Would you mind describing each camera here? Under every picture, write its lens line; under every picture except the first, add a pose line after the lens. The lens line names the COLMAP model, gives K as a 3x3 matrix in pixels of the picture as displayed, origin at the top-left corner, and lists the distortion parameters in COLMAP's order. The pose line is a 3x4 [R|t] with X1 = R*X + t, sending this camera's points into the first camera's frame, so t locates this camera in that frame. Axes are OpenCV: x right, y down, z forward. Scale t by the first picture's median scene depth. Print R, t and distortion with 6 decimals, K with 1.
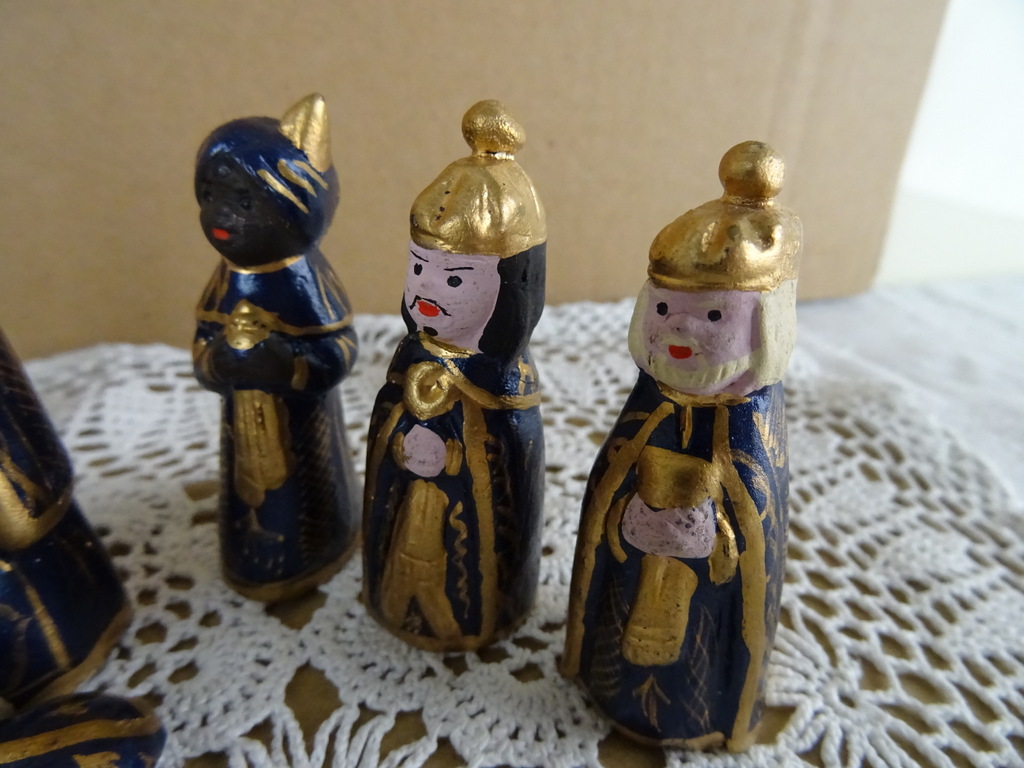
lens RADIAL K [[725.8, 0, 516.6], [0, 725.8, 384.3], [0, 0, 1]] dist [-0.000159, -0.008046]
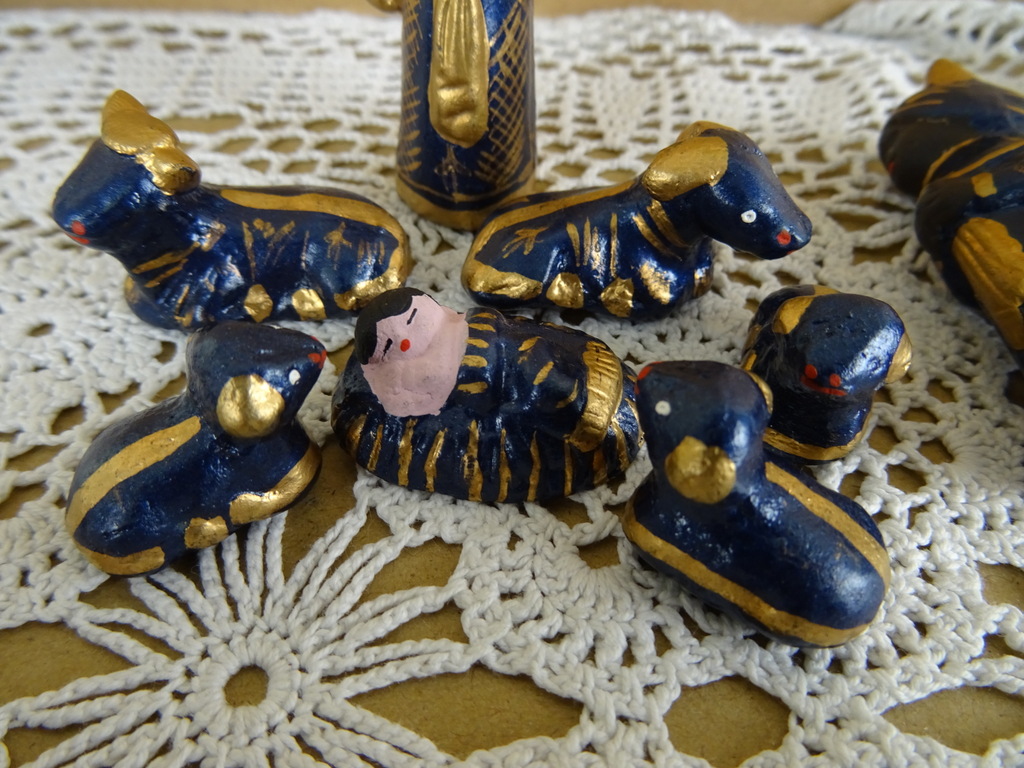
lens RADIAL K [[737.0, 0, 512.0], [0, 737.0, 384.0], [0, 0, 1]] dist [-0.003434, -0.003551]
pose [[0.924434, 0.247108, -0.290447, -0.705839], [-0.120261, 0.911690, 0.392886, 0.055835], [0.361883, -0.328267, 0.872514, 0.126104]]
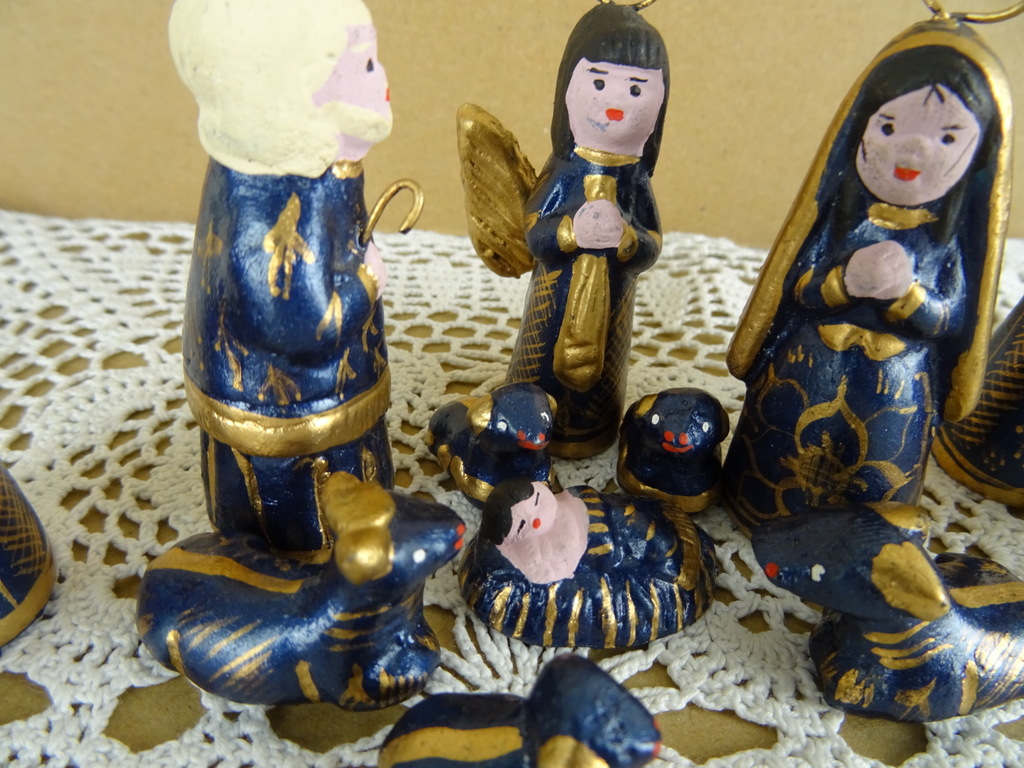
lens RADIAL K [[728.7, 0, 513.6], [0, 728.7, 383.5], [0, 0, 1]] dist [0.012843, -0.040414]
pose [[0.949642, 0.172268, -0.261732, -0.913775], [-0.140686, 0.980794, 0.135094, 0.099113], [0.279977, -0.091469, 0.955639, -0.236803]]
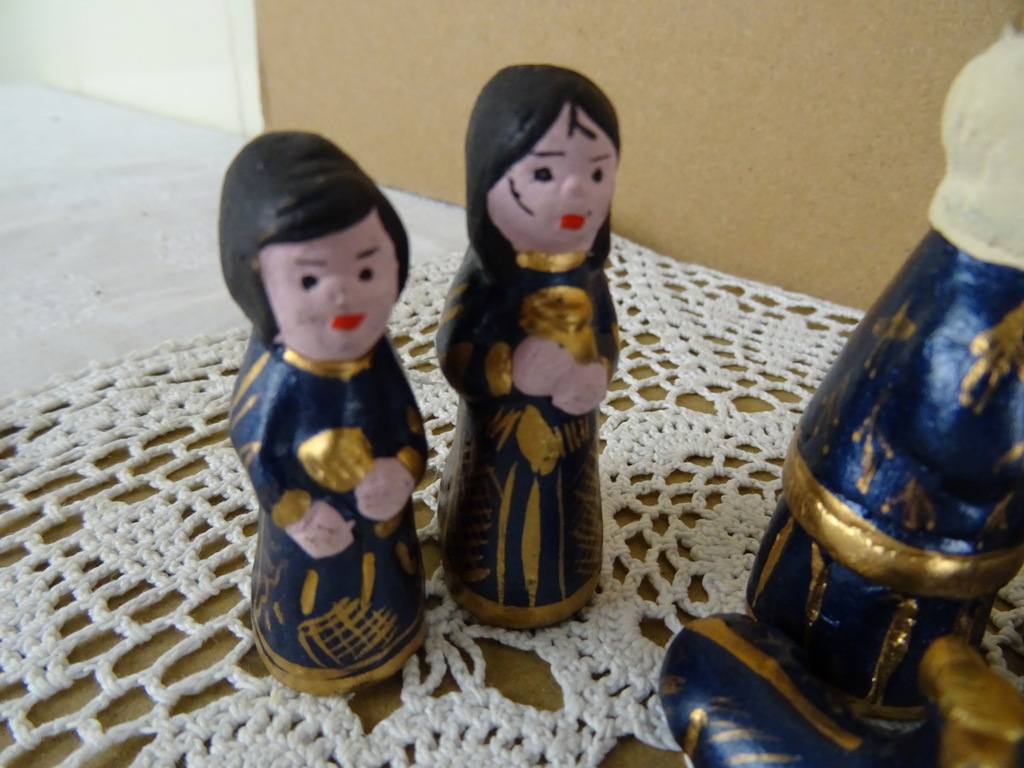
lens RADIAL K [[728.7, 0, 513.6], [0, 728.7, 383.5], [0, 0, 1]] dist [0.012843, -0.040414]
pose [[0.501300, 0.394527, -0.770096, -1.092286], [-0.376359, 0.900822, 0.216505, 0.141857], [0.779135, 0.181299, 0.600066, -0.249681]]
